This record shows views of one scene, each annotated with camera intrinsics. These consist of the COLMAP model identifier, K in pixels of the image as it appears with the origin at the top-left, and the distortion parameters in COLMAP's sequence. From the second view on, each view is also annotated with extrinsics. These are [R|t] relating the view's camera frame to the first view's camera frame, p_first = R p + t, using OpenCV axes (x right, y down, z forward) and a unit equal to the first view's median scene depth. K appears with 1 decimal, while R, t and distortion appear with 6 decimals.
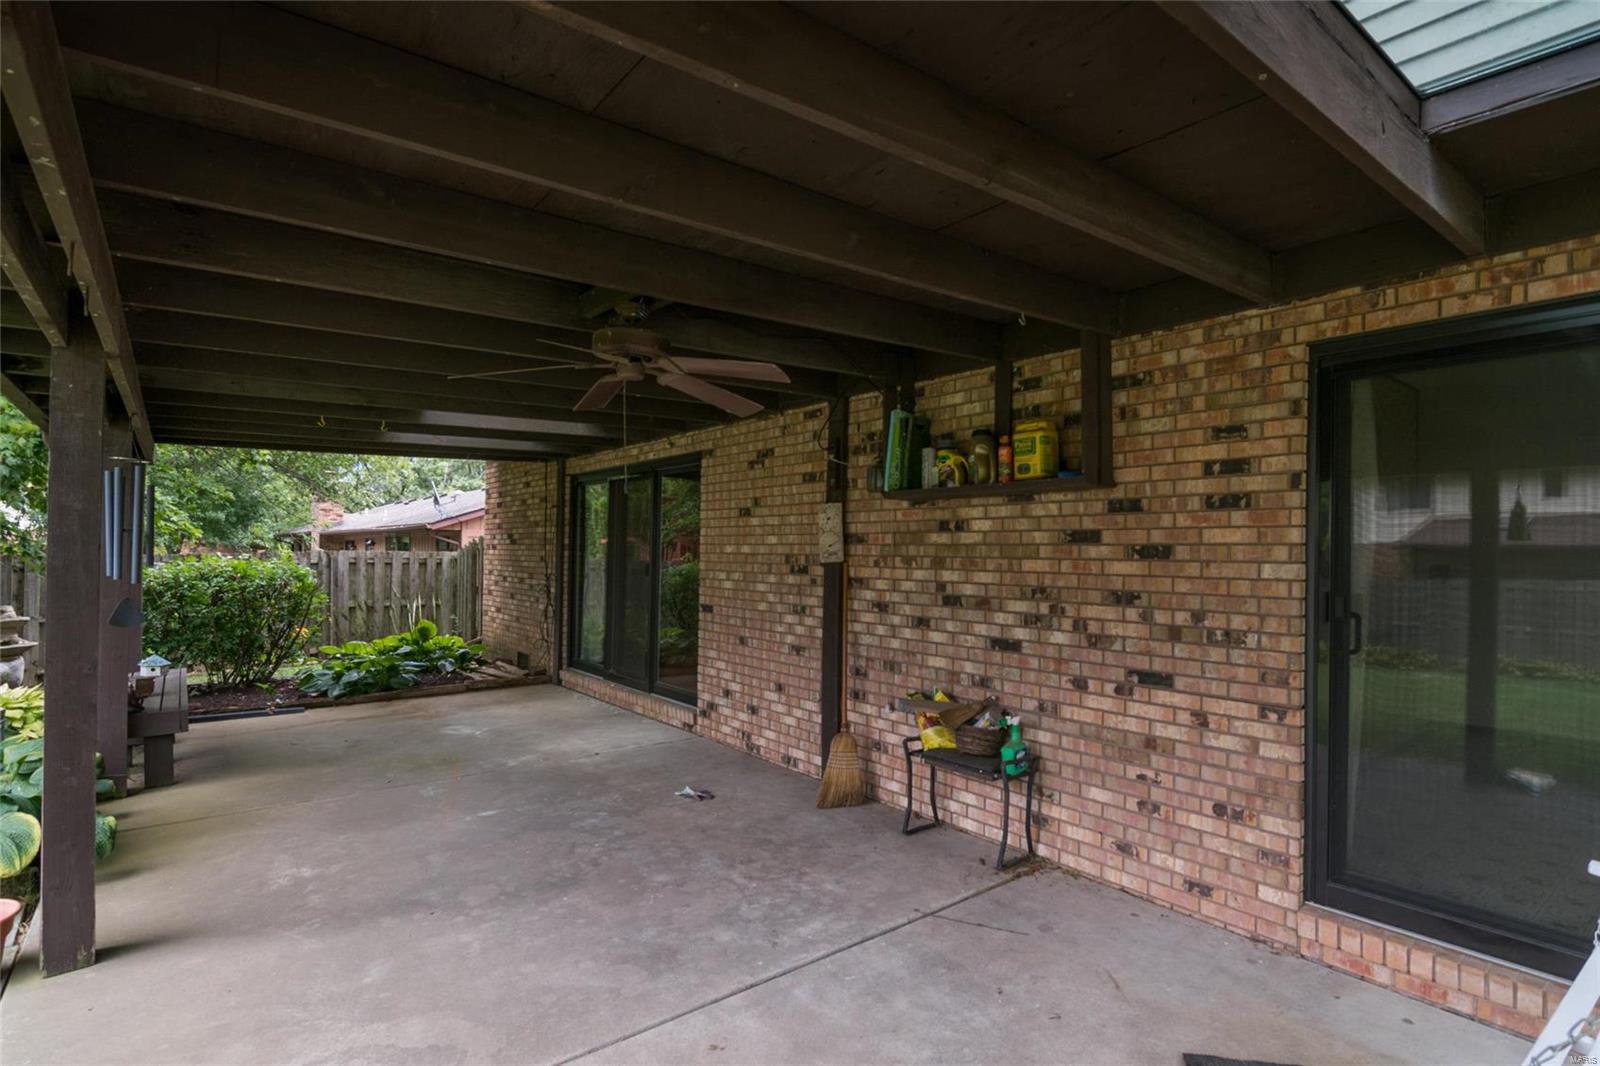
lens RADIAL K [[797.5, 0, 809.9], [0, 797.5, 553.2], [0, 0, 1]] dist [-0.003357, -0.000323]
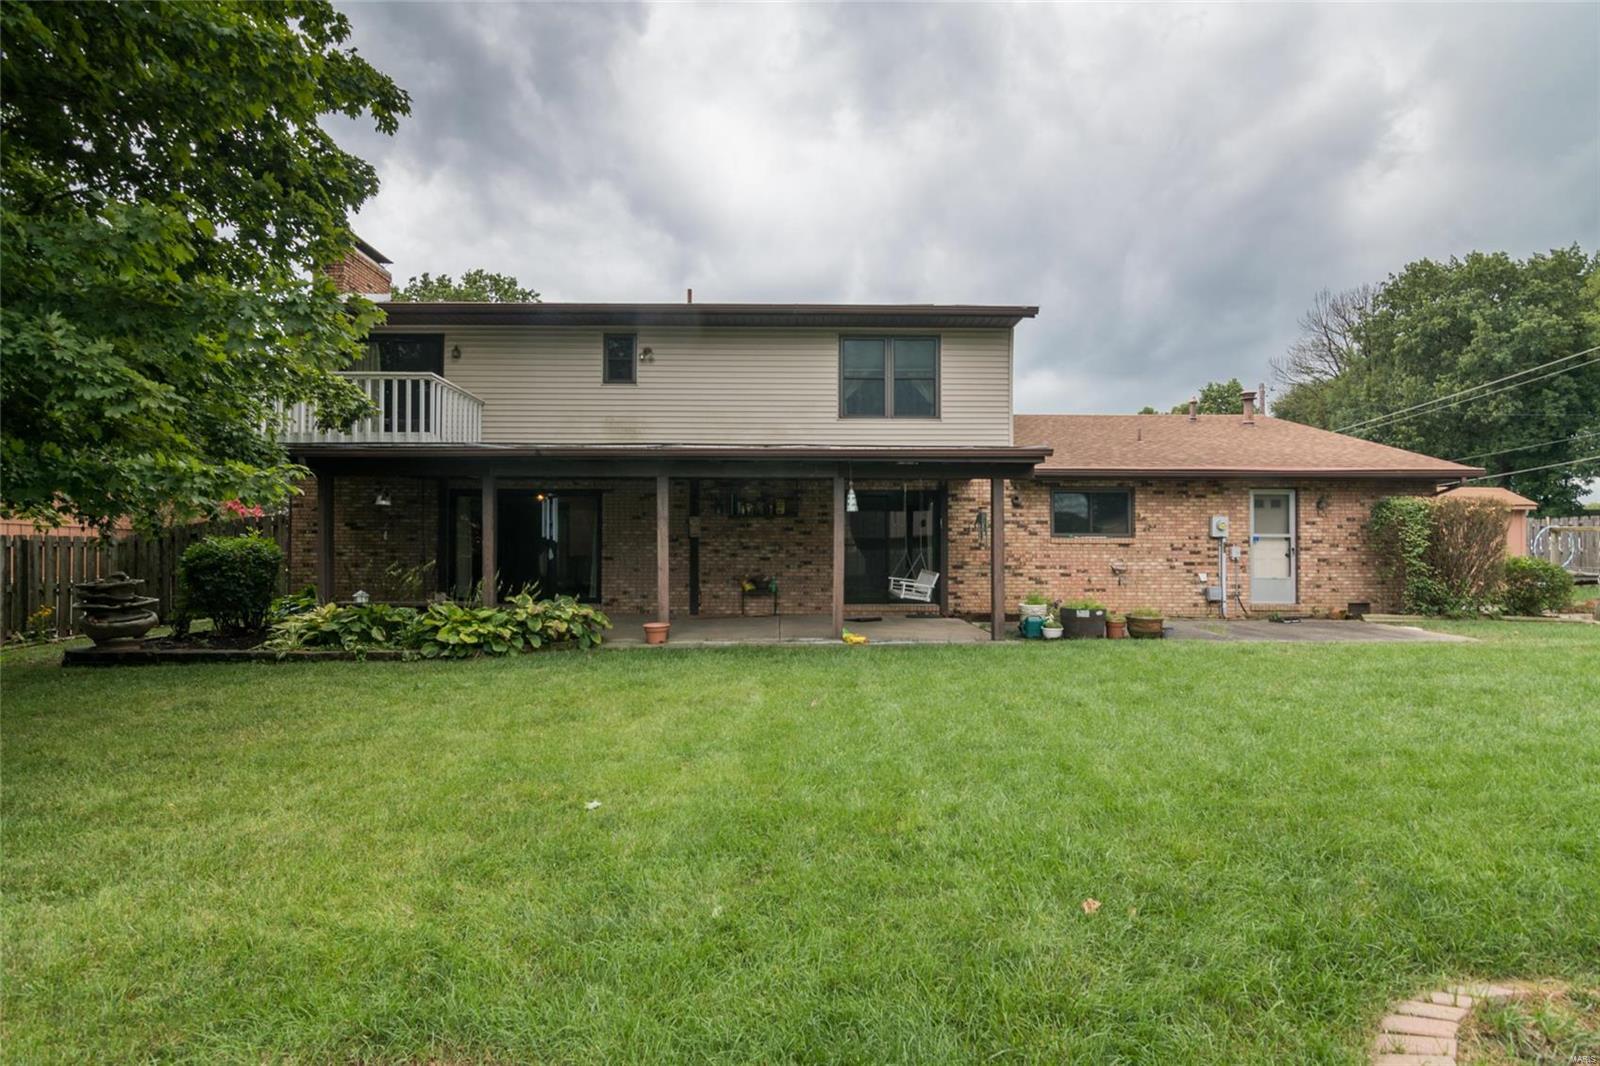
lens RADIAL K [[797.5, 0, 809.9], [0, 797.5, 553.2], [0, 0, 1]] dist [-0.003357, -0.000323]
pose [[0.587225, -0.015646, 0.809273, -2.400790], [0.008977, 0.999878, 0.012818, 0.042069], [-0.809374, -0.000262, 0.587293, -1.207095]]
